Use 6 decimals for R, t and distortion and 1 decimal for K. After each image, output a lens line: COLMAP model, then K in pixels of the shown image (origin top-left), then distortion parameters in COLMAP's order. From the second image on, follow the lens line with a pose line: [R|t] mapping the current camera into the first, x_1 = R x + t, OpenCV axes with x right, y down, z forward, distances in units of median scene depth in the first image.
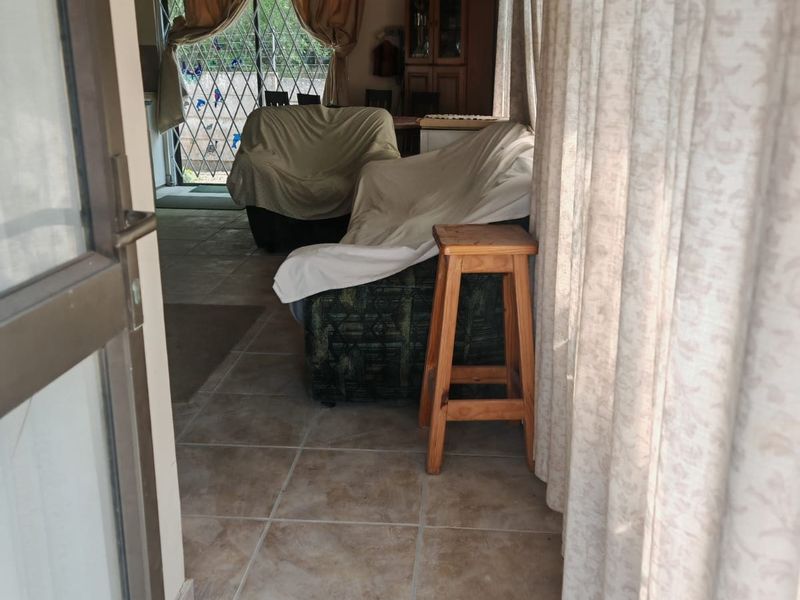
lens RADIAL K [[854.9, 0, 400.0], [0, 854.9, 300.0], [0, 0, 1]] dist [0.060950, -0.000955]
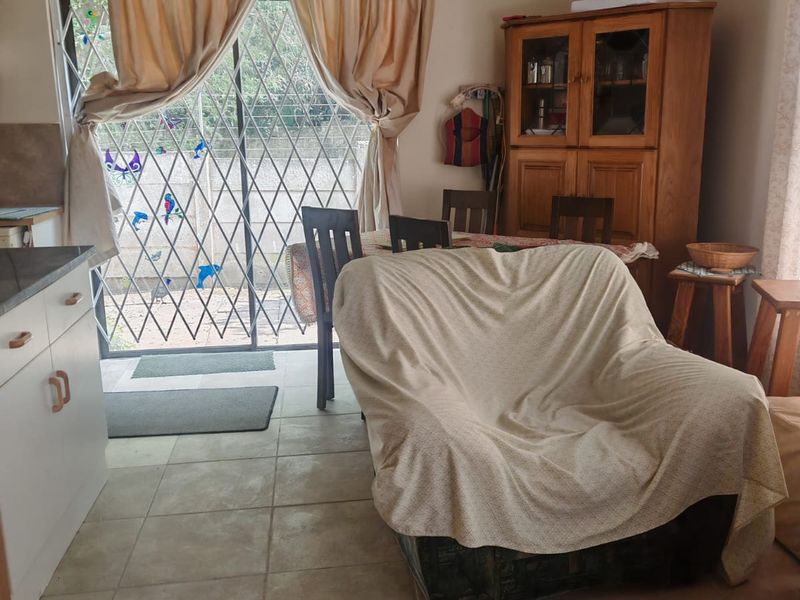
lens RADIAL K [[854.9, 0, 400.0], [0, 854.9, 300.0], [0, 0, 1]] dist [0.060950, -0.000955]
pose [[0.981101, -0.059229, 0.184209, -0.180532], [0.070110, 0.996124, -0.053122, -0.138789], [-0.180348, 0.065033, 0.981451, 0.426540]]
